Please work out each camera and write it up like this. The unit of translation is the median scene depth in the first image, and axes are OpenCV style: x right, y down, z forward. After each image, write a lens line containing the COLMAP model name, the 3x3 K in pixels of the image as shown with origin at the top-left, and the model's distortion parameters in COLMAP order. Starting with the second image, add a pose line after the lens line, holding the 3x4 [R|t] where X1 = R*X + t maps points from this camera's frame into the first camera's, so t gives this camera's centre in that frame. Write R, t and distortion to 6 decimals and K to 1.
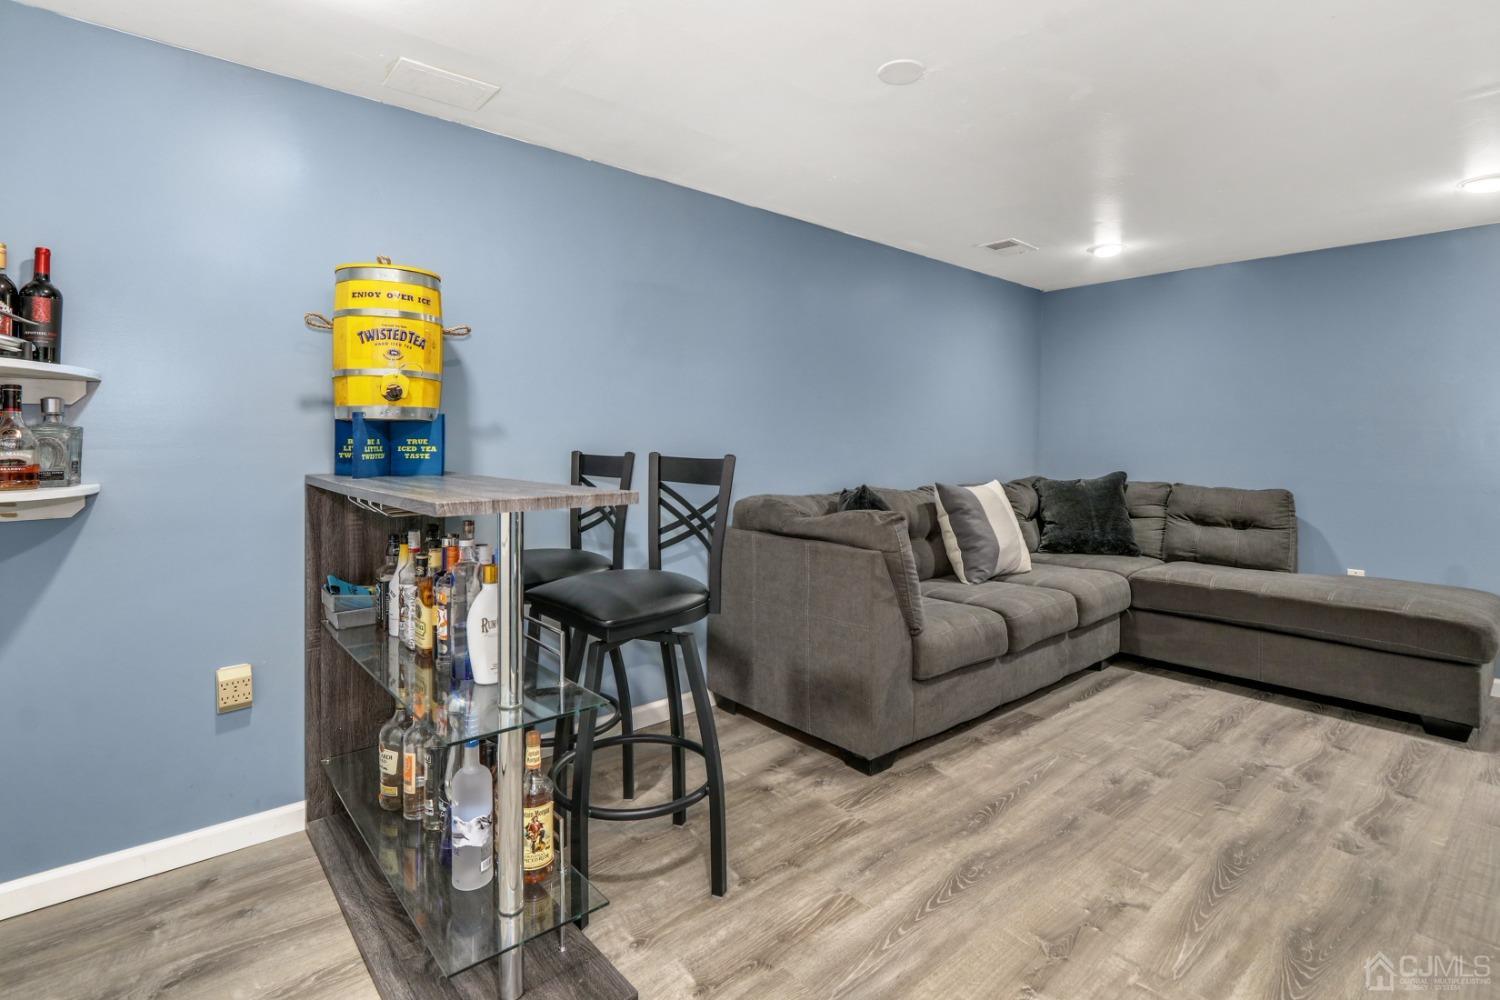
lens RADIAL K [[724.6, 0, 745.3], [0, 724.6, 447.0], [0, 0, 1]] dist [0.000089, 0.000148]
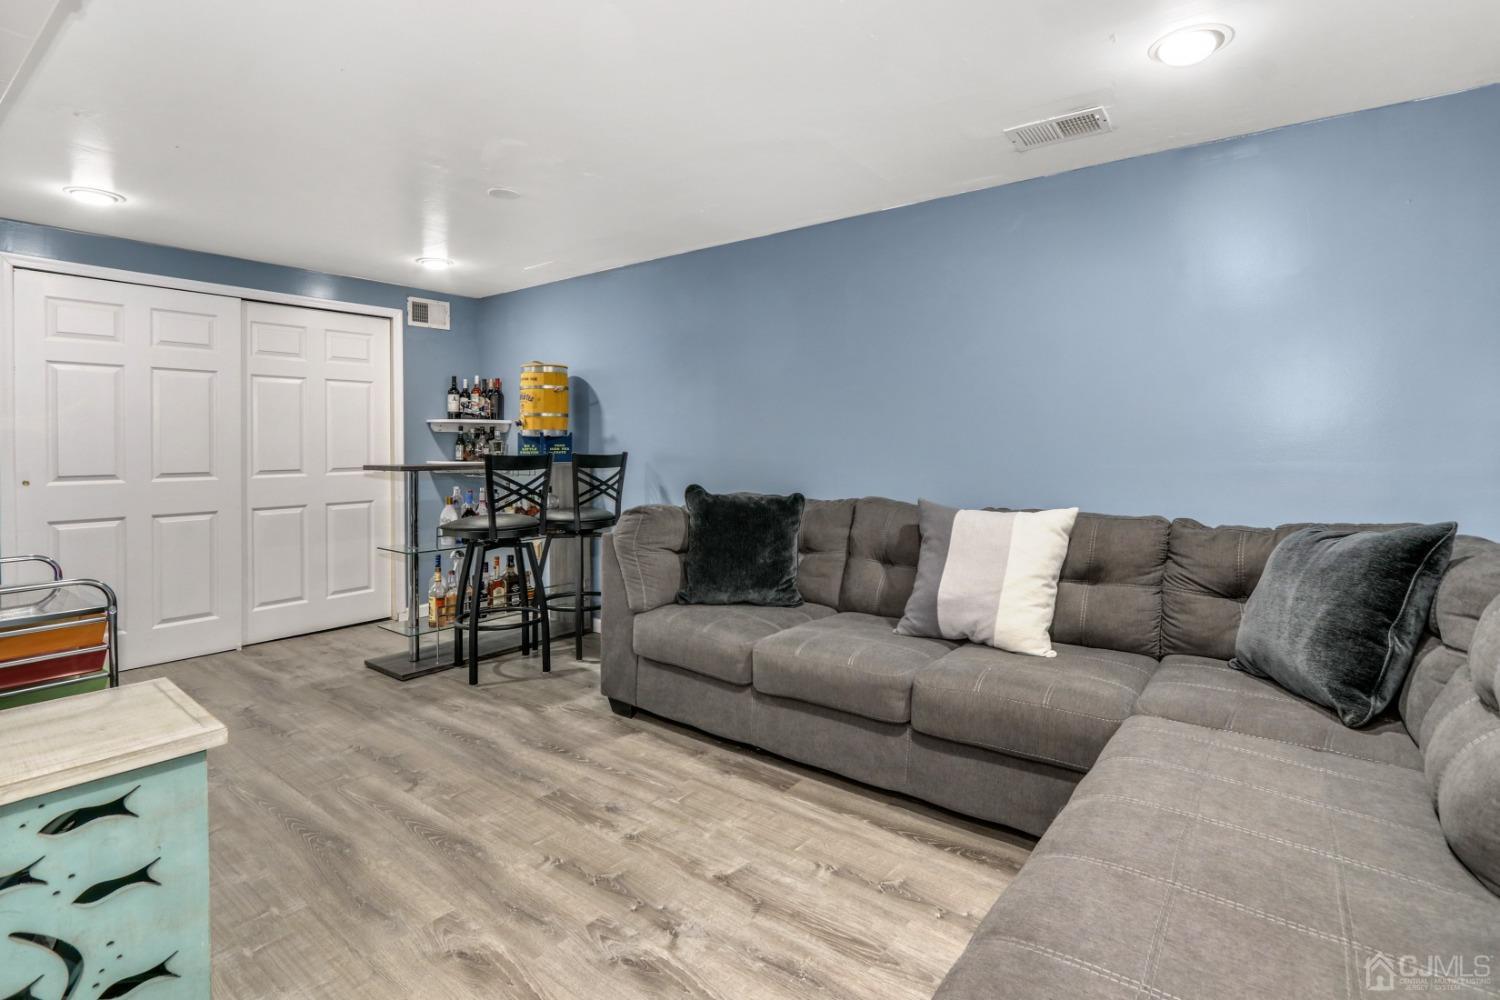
lens RADIAL K [[724.6, 0, 745.3], [0, 724.6, 447.0], [0, 0, 1]] dist [0.000089, 0.000148]
pose [[0.187054, -0.011371, -0.982284, 1.554494], [-0.005325, 0.999907, -0.012589, 0.013155], [0.982335, 0.007586, 0.186976, 1.061437]]
